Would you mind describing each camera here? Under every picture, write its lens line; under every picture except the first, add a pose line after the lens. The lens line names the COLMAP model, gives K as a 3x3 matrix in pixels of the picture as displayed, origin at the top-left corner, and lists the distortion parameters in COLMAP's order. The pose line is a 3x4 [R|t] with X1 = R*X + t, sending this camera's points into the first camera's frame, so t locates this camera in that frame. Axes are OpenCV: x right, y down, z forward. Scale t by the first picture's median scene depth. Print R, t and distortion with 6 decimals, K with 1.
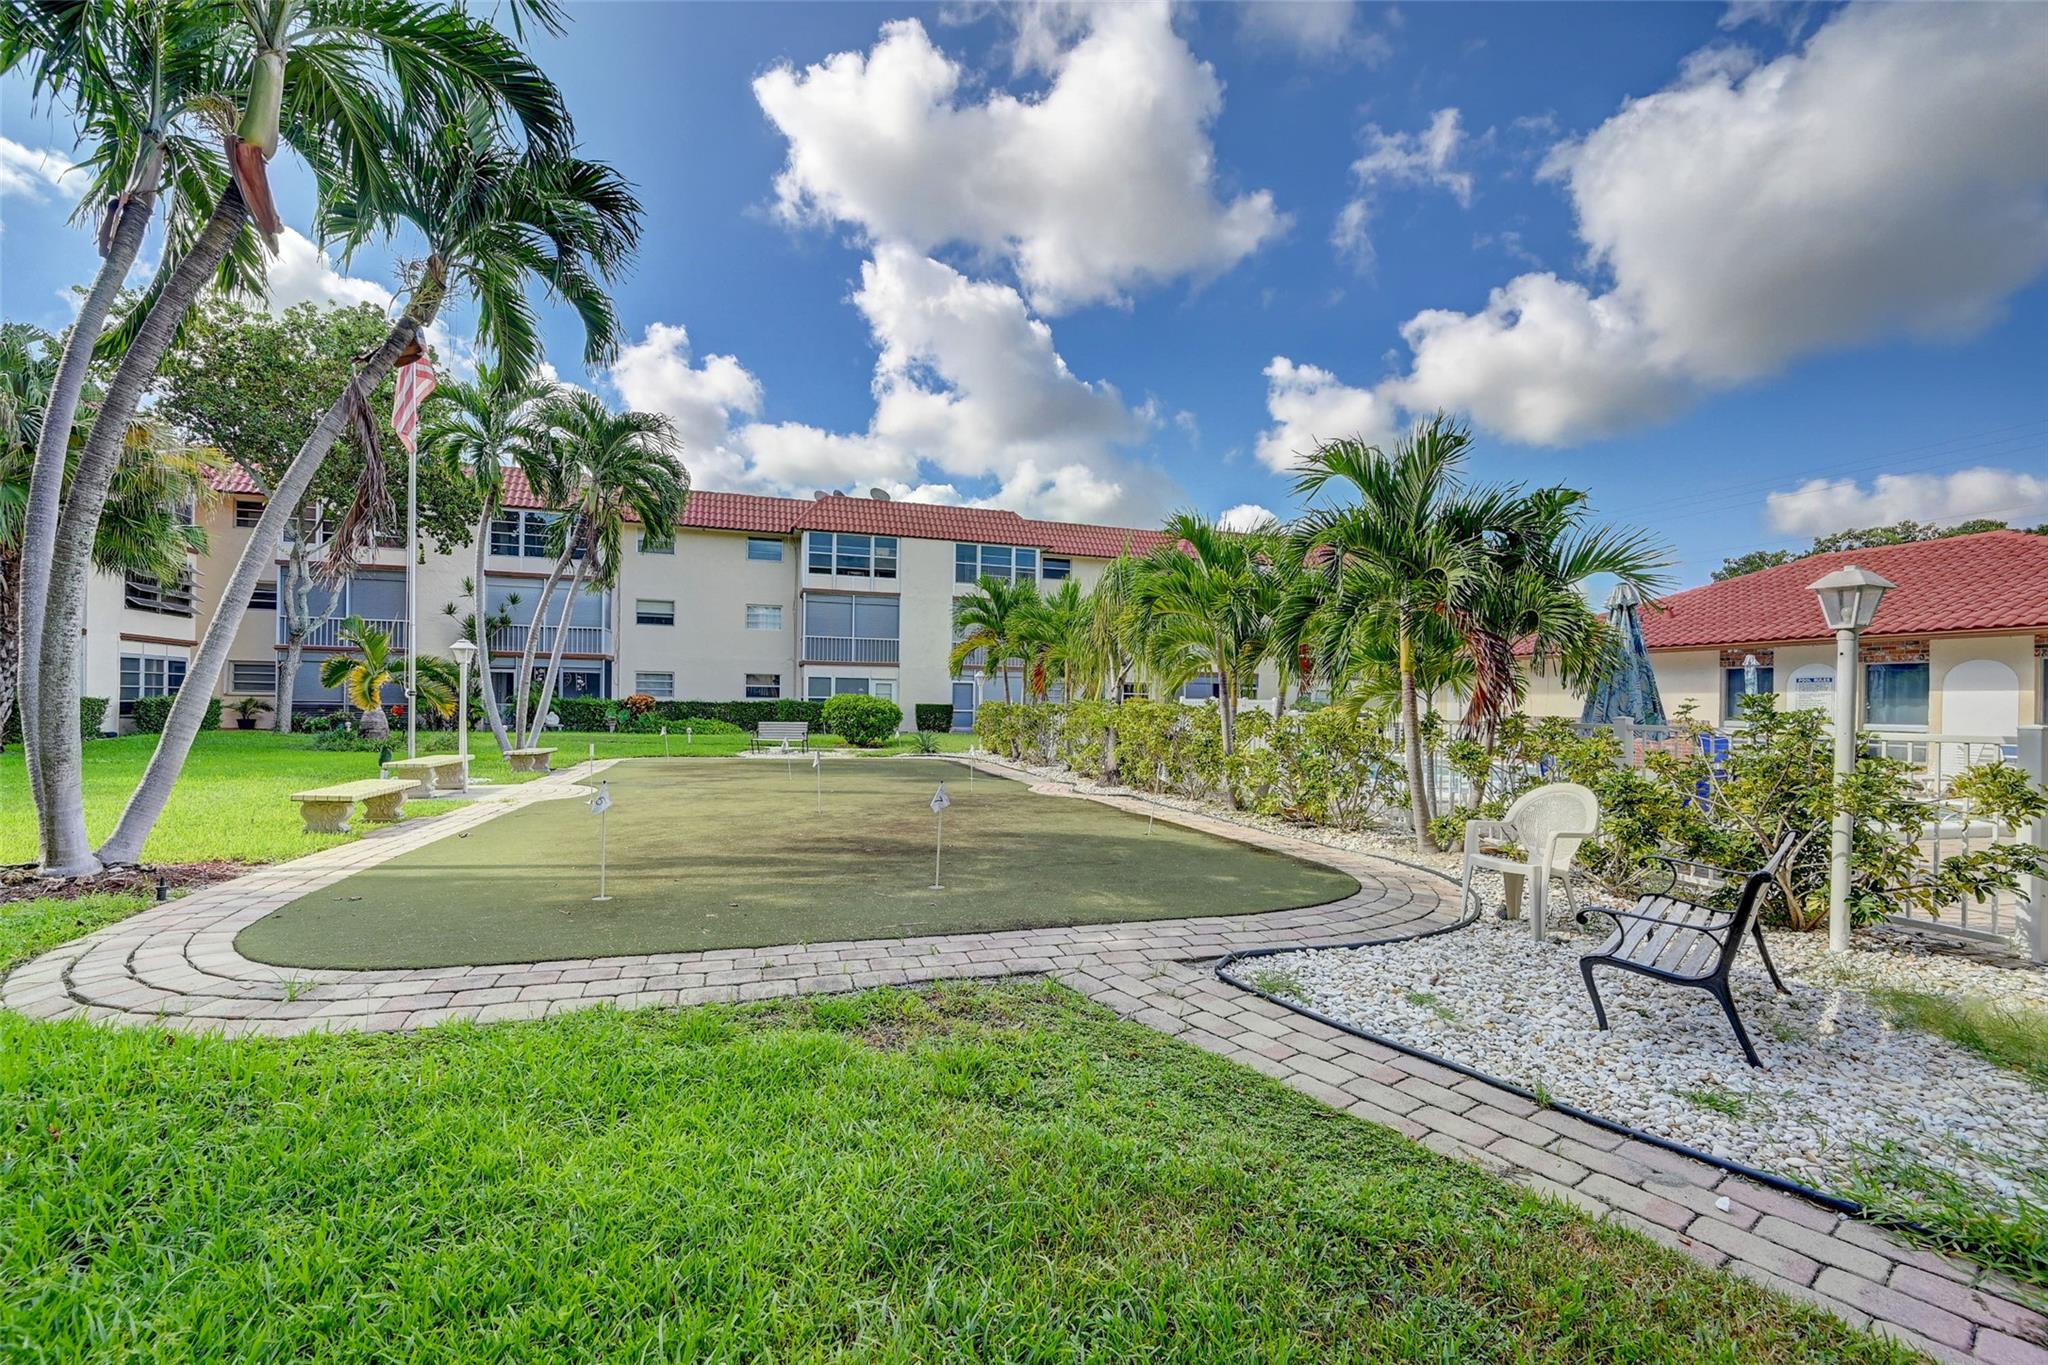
lens RADIAL K [[806.2, 0, 1014.0], [0, 806.2, 694.5], [0, 0, 1]] dist [-0.003840, 0.001085]
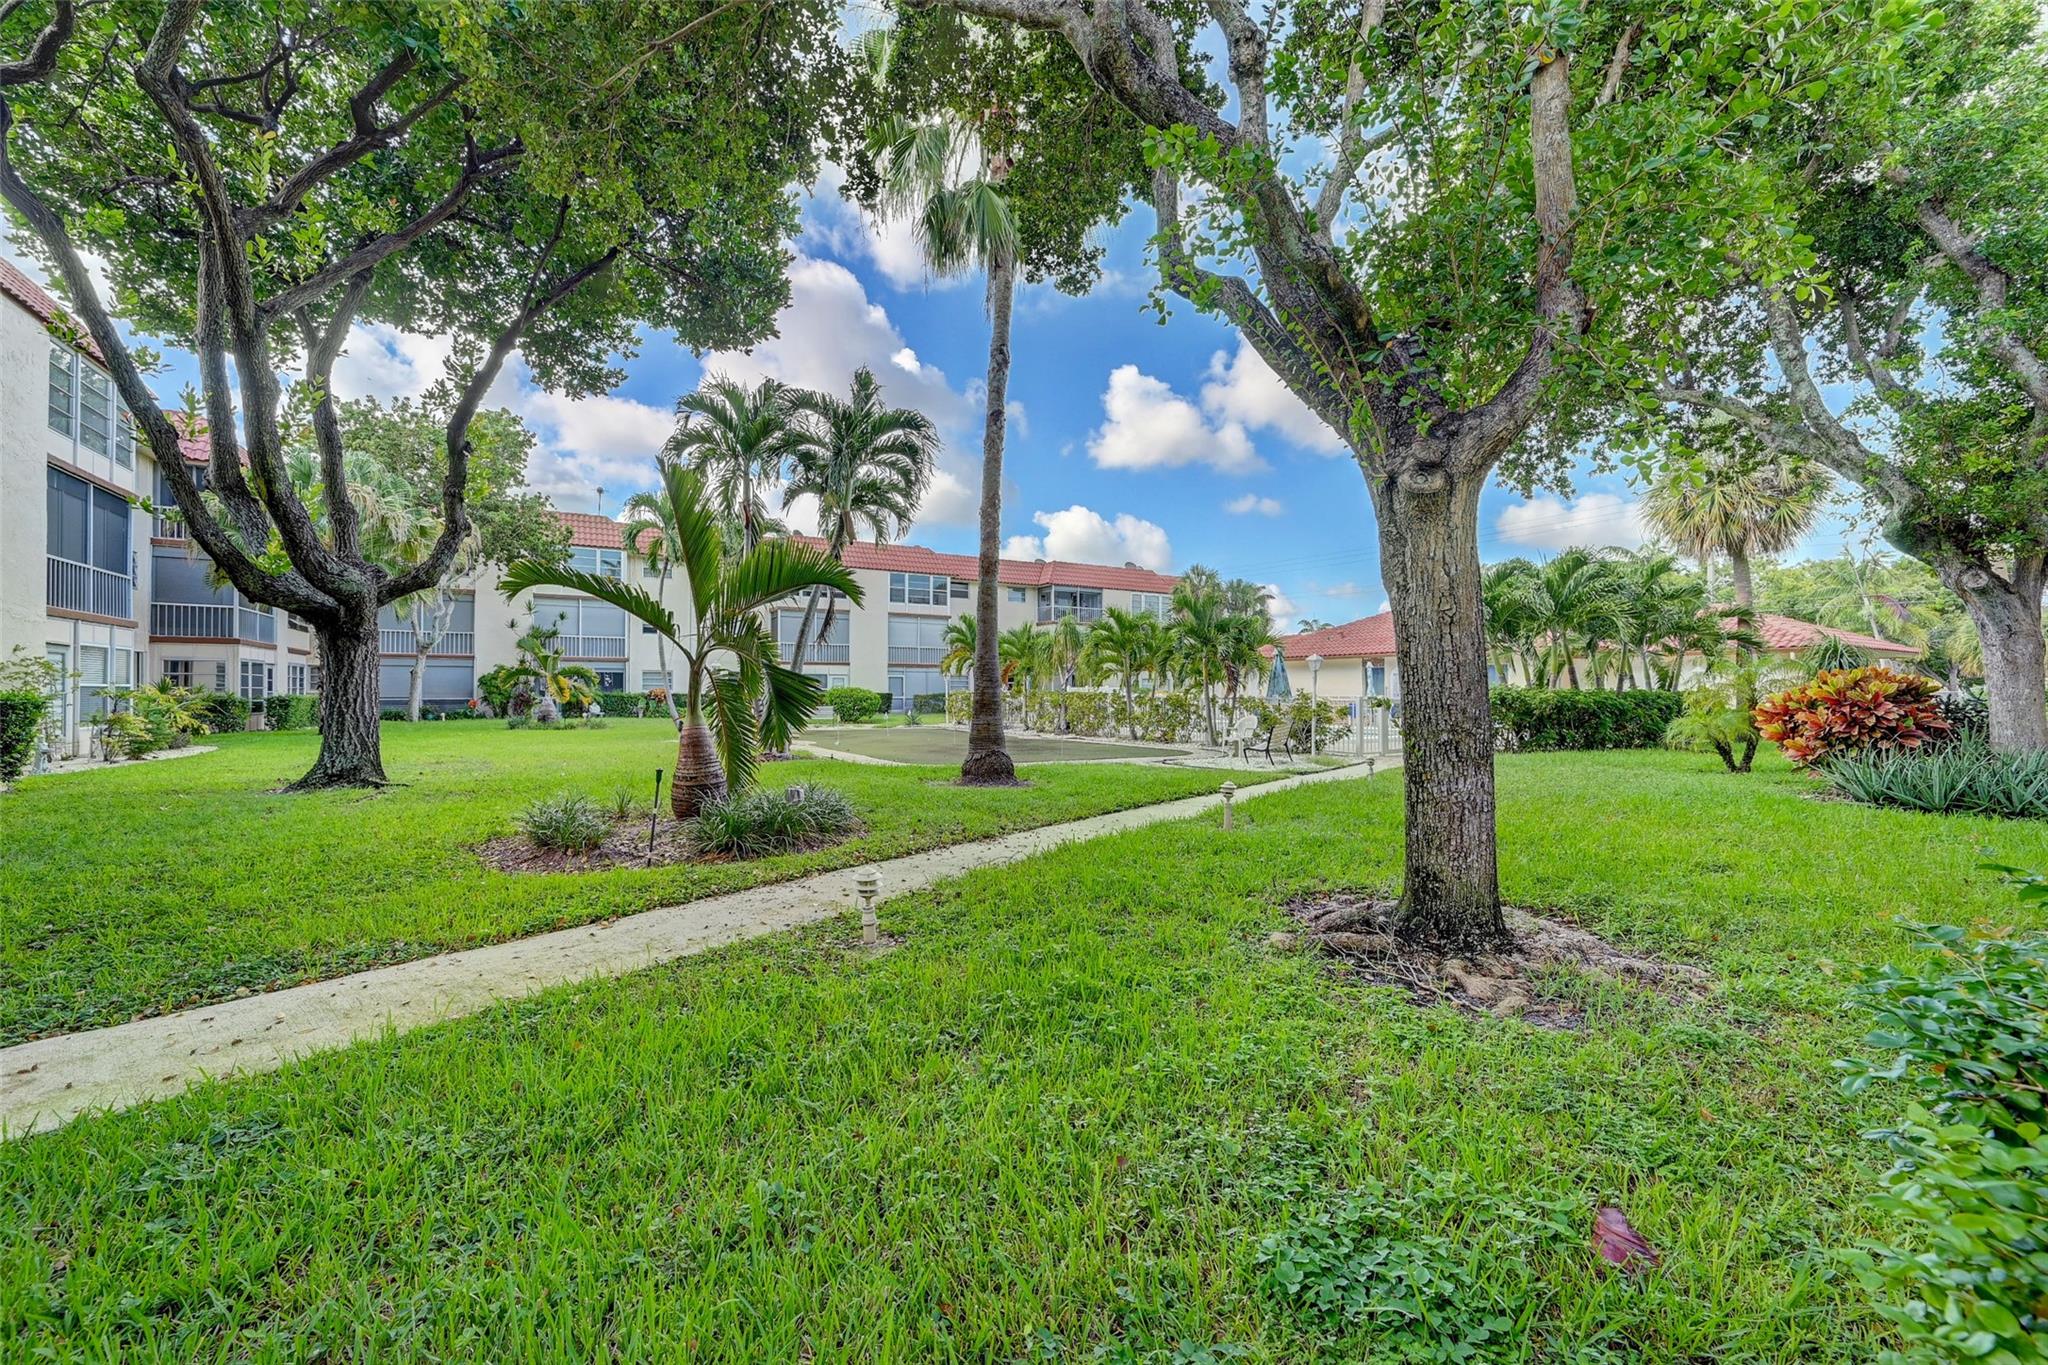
lens RADIAL K [[806.2, 0, 1016.7], [0, 806.2, 684.7], [0, 0, 1]] dist [-0.003840, 0.001085]
pose [[0.972928, -0.011509, 0.230822, -0.609300], [0.010470, 0.999929, 0.005725, -0.025288], [-0.230871, -0.003153, 0.972979, -1.203454]]
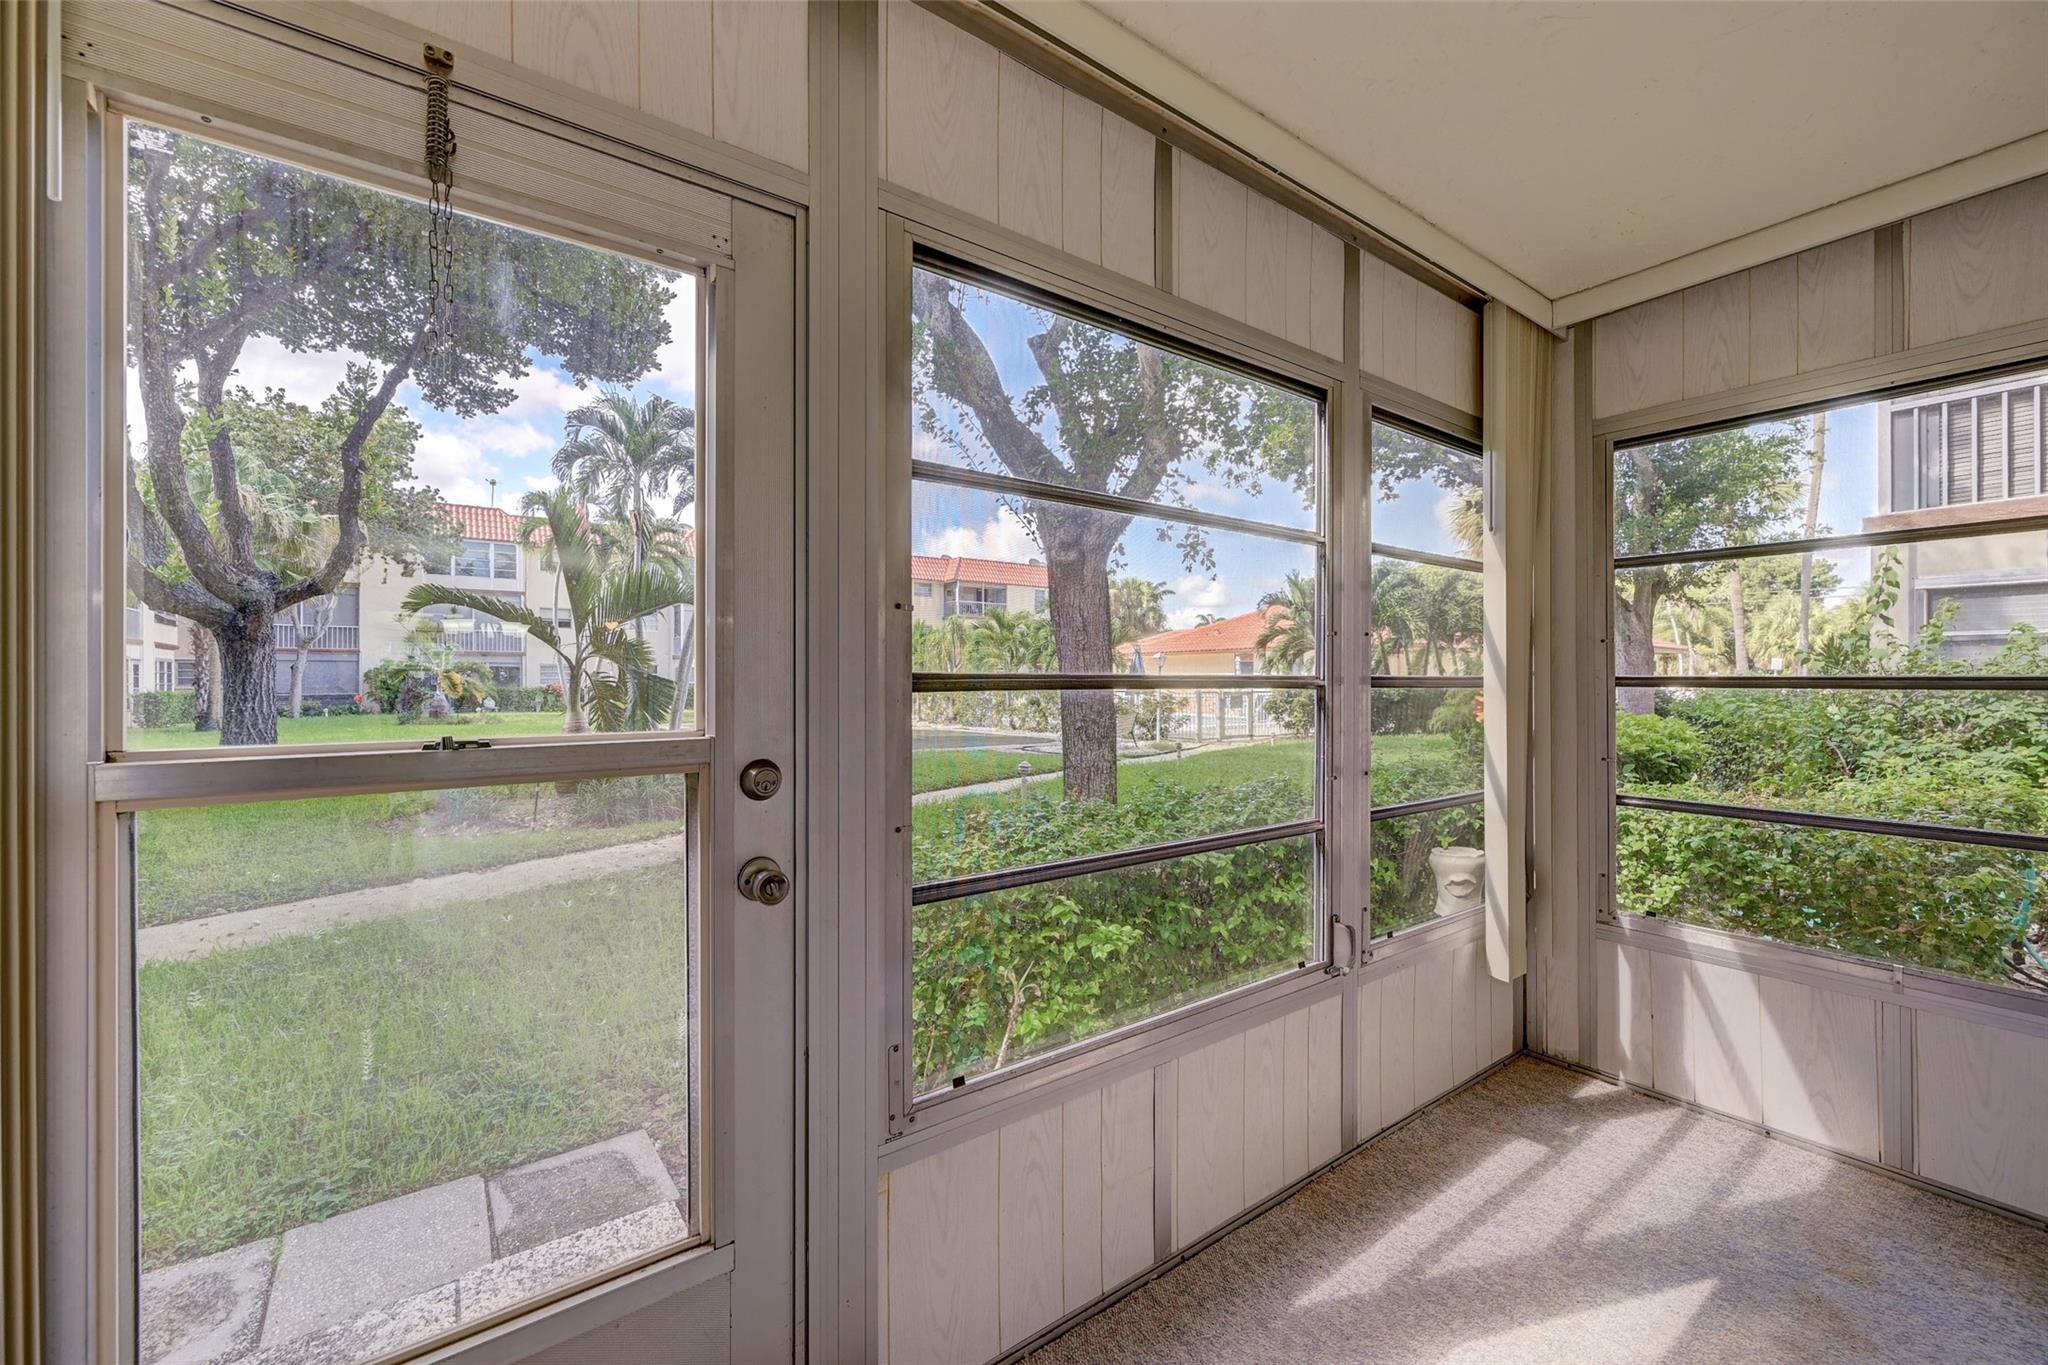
lens RADIAL K [[806.2, 0, 1017.6], [0, 806.2, 682.0], [0, 0, 1]] dist [-0.003840, 0.001085]
pose [[0.945776, -0.016316, 0.324409, -0.546065], [0.012201, 0.999817, 0.014715, -0.036624], [-0.324589, -0.009959, 0.945803, -1.435083]]
